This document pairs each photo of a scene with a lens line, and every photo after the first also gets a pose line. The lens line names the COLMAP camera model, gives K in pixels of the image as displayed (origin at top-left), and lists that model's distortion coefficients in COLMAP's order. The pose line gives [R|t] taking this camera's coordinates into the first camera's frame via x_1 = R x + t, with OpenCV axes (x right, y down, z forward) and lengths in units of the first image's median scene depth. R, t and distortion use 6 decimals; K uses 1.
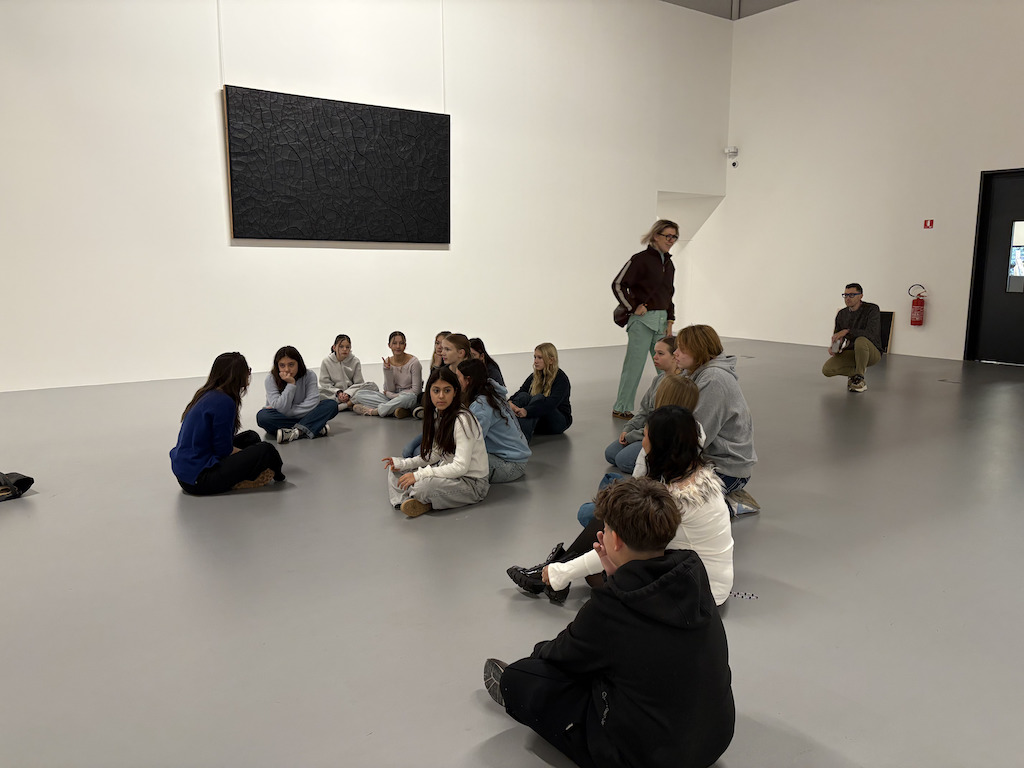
lens RADIAL K [[783.2, 0, 518.9], [0, 783.2, 389.0], [0, 0, 1]] dist [0.046672, -0.020325]
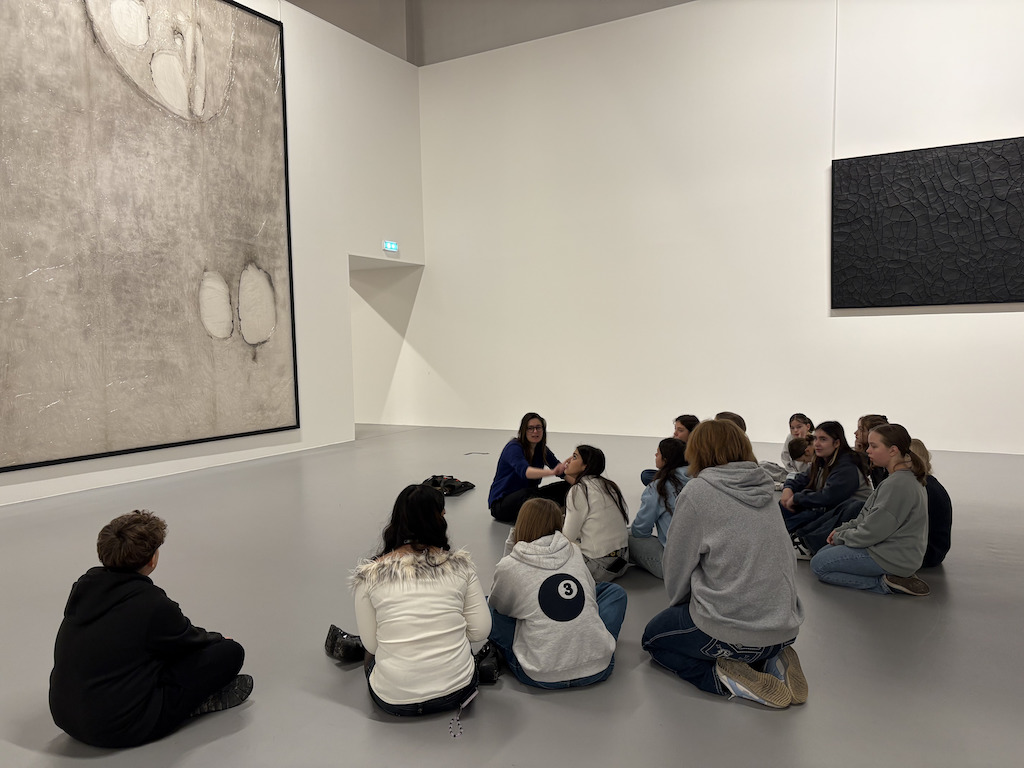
lens RADIAL K [[783.2, 0, 516.8], [0, 783.2, 394.2], [0, 0, 1]] dist [0.046672, -0.020325]
pose [[0.428853, 0.057476, -0.901544, 0.355334], [-0.121308, 0.992599, 0.005576, -0.038883], [0.895192, 0.106974, 0.432652, 0.212506]]
